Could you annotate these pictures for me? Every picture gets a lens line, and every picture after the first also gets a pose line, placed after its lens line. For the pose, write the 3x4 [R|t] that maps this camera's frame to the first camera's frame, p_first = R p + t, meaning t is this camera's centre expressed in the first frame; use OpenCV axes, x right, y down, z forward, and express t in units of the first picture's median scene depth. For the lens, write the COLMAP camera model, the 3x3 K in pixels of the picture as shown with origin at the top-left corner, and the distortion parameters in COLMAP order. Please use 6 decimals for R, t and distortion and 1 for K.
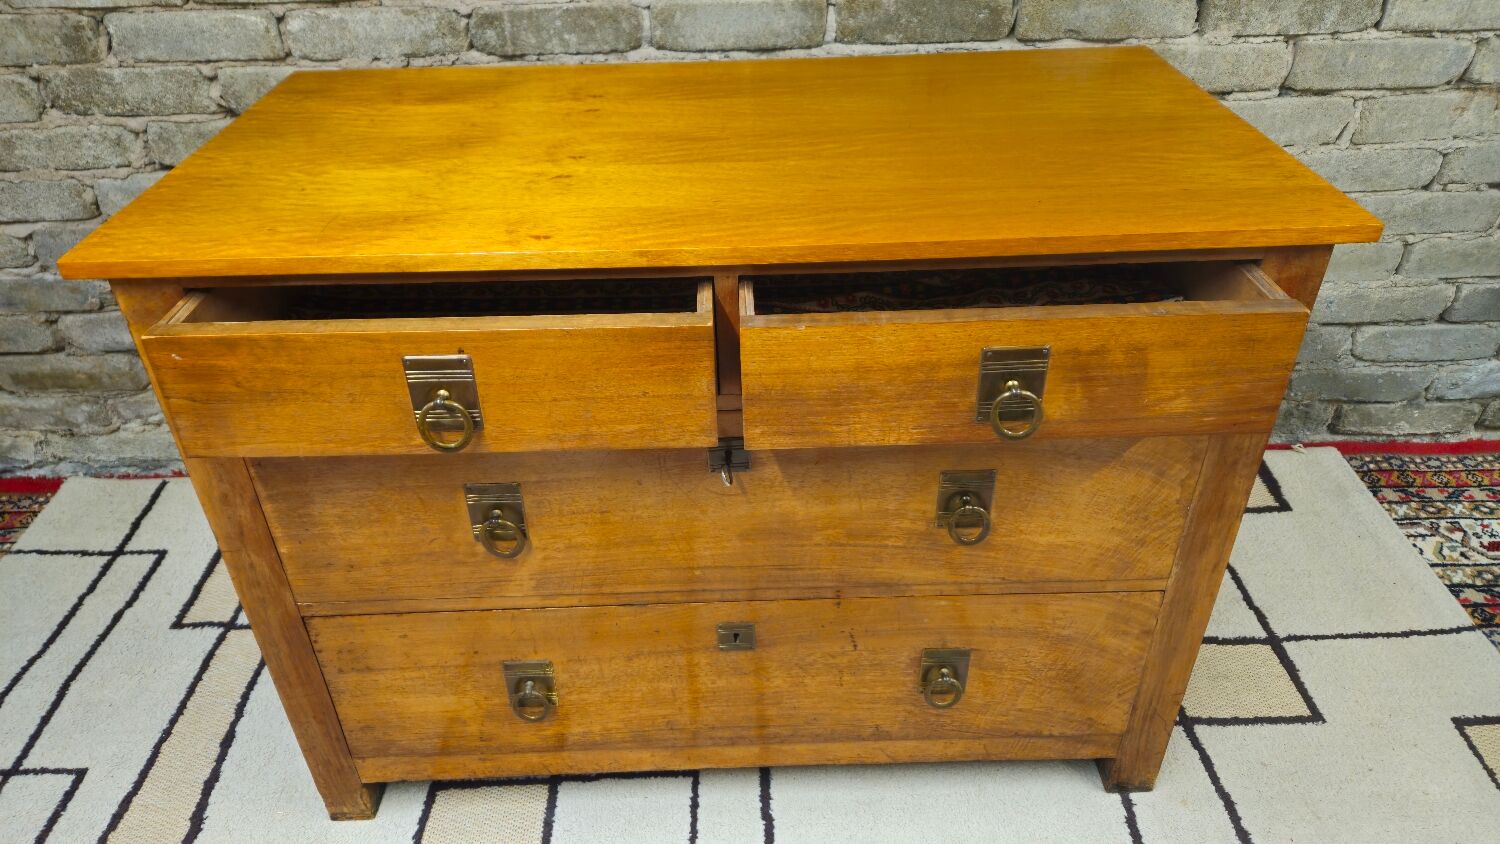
lens RADIAL K [[964.5, 0, 729.0], [0, 964.5, 404.8], [0, 0, 1]] dist [0.056990, -0.043223]
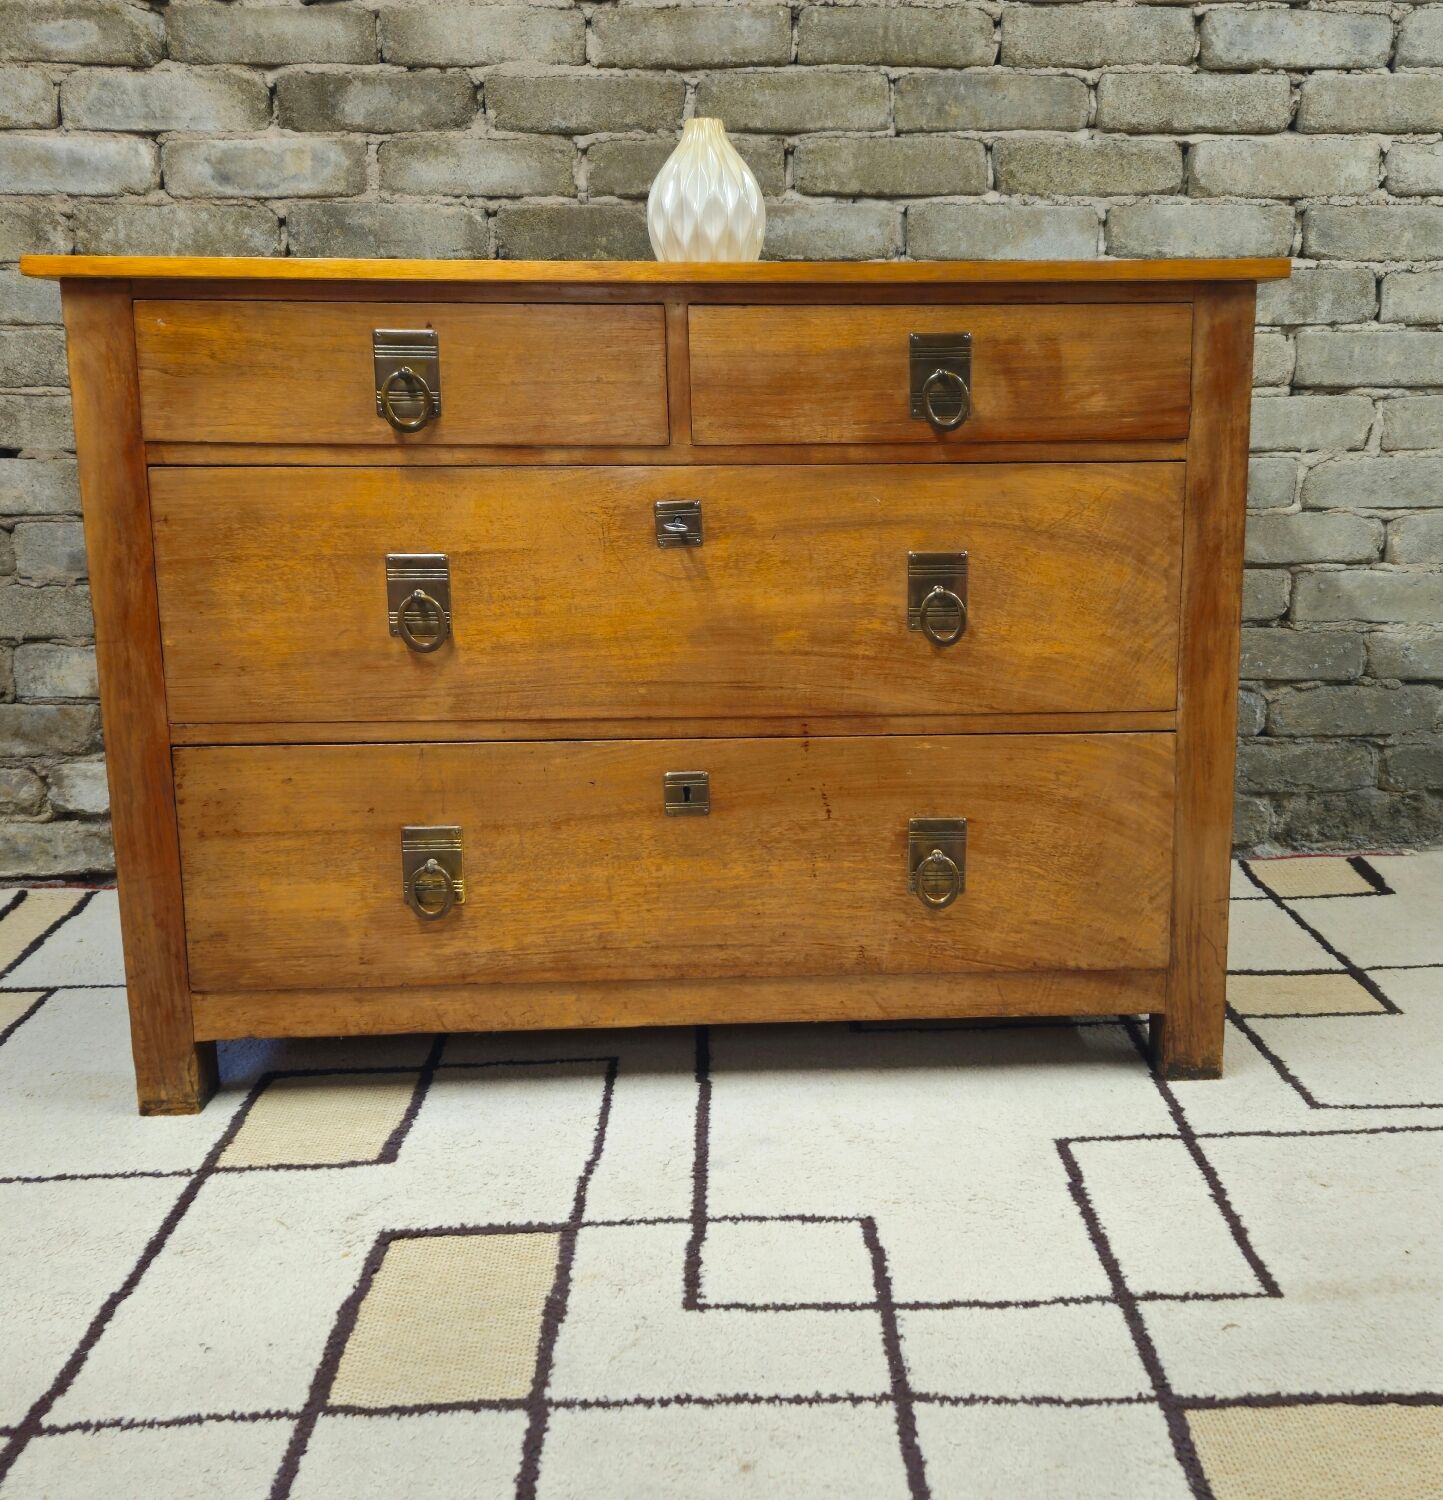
lens RADIAL K [[1605.4, 0, 757.7], [0, 1605.4, 754.0], [0, 0, 1]] dist [0.045691, 0.000000]
pose [[0.998497, 0.005114, 0.054573, -0.005552], [0.015471, 0.928859, -0.370110, 0.590370], [-0.052583, 0.370398, 0.927383, -0.251380]]
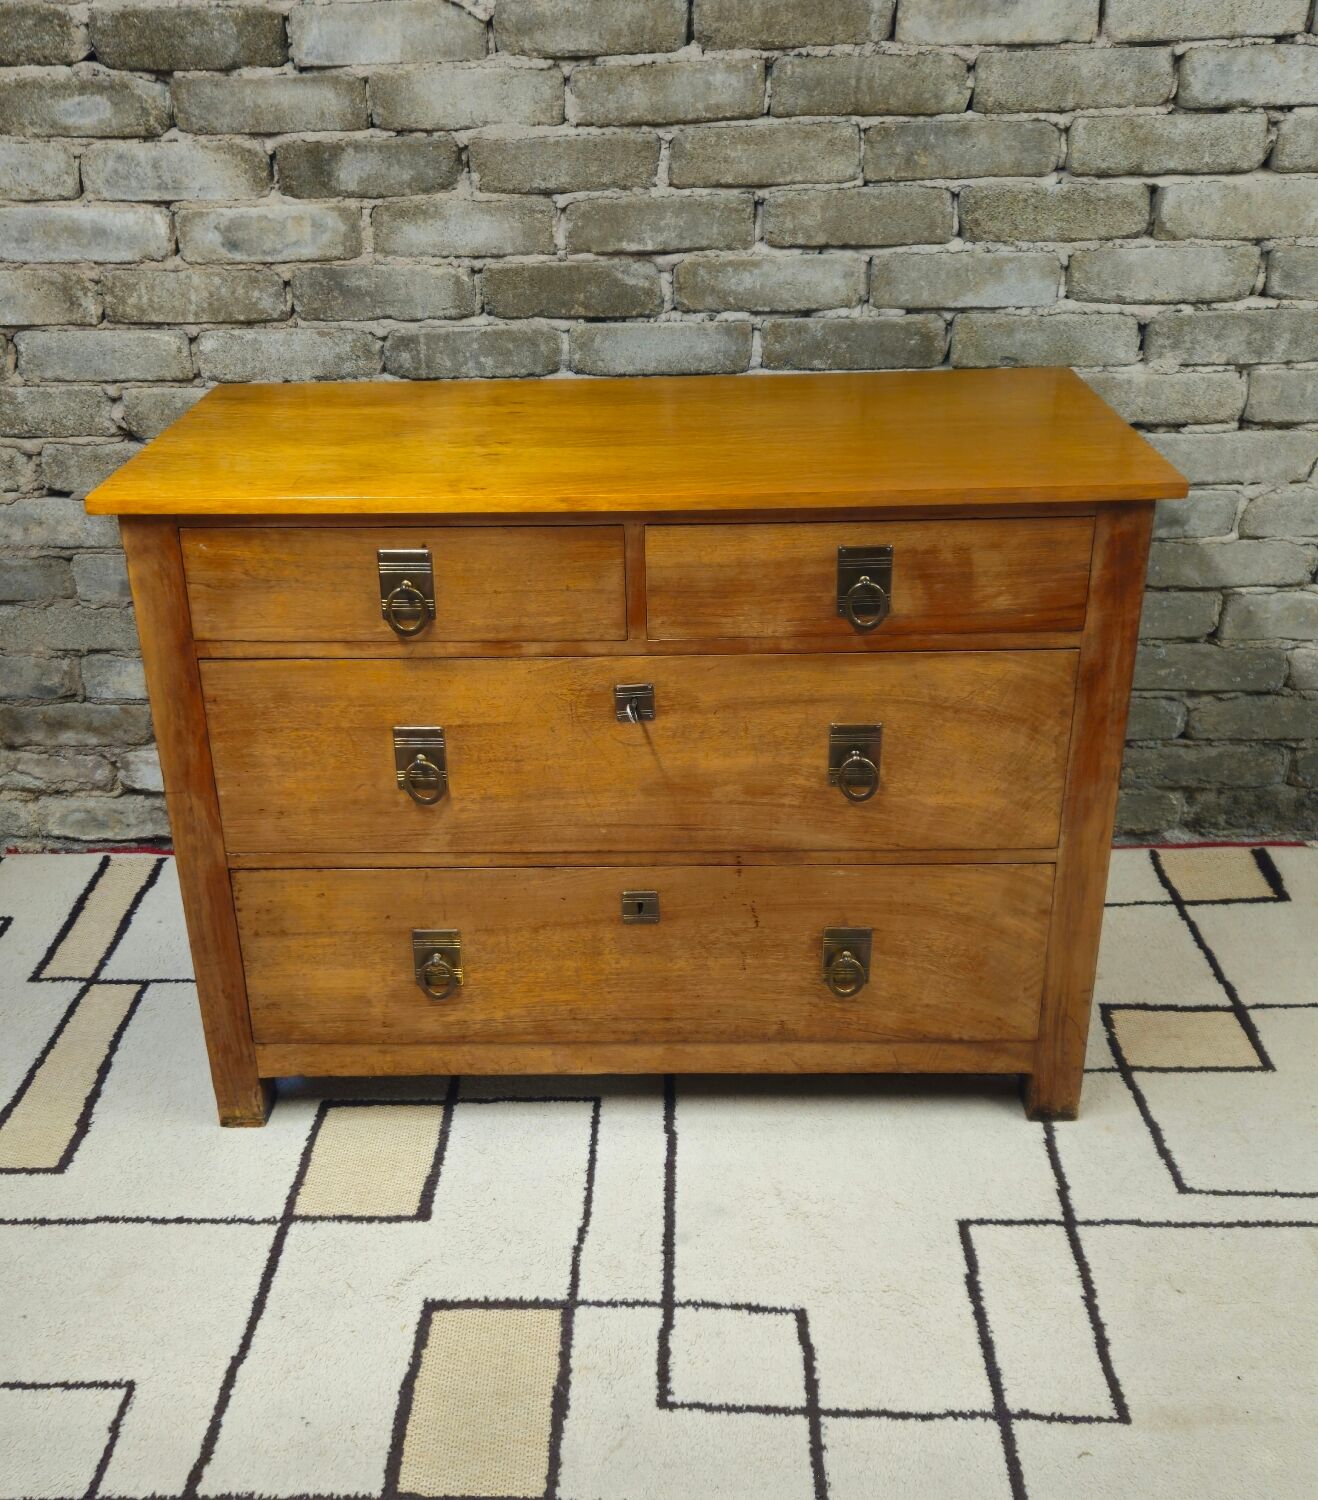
lens RADIAL K [[1582.8, 0, 614.2], [0, 1582.8, 857.1], [0, 0, 1]] dist [0.062016, 0.000000]
pose [[0.999237, 0.019552, -0.033799, 0.028919], [-0.023220, 0.993465, -0.111753, 0.305438], [0.031393, 0.112453, 0.993161, -0.547542]]
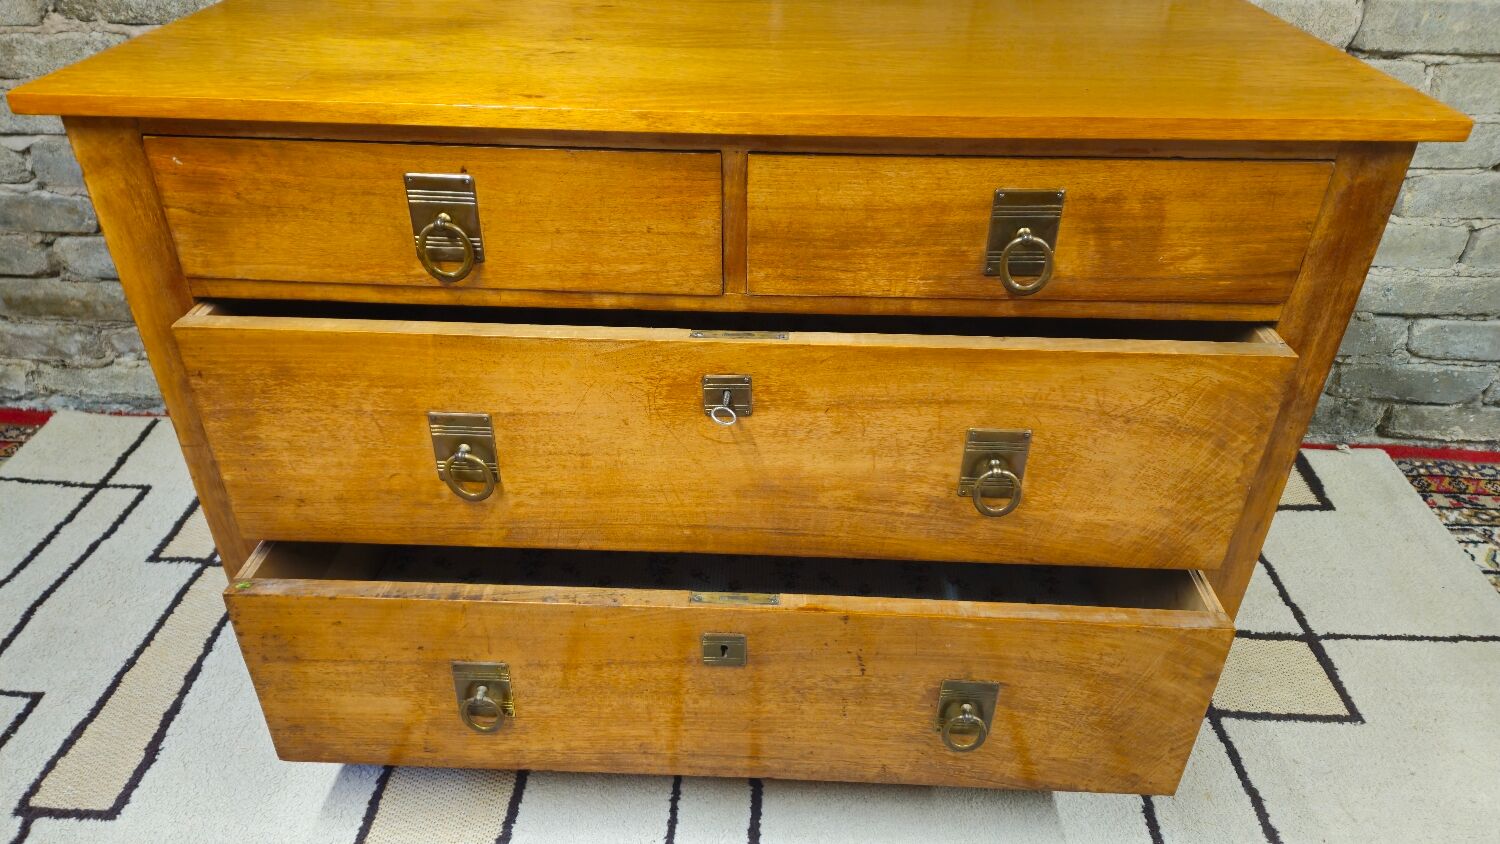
lens RADIAL K [[964.5, 0, 733.0], [0, 964.5, 424.2], [0, 0, 1]] dist [0.056990, -0.043223]
pose [[0.998360, 0.053326, -0.020824, 0.017663], [-0.053509, 0.998533, -0.008308, 0.081668], [0.020351, 0.009409, 0.999749, 0.060186]]
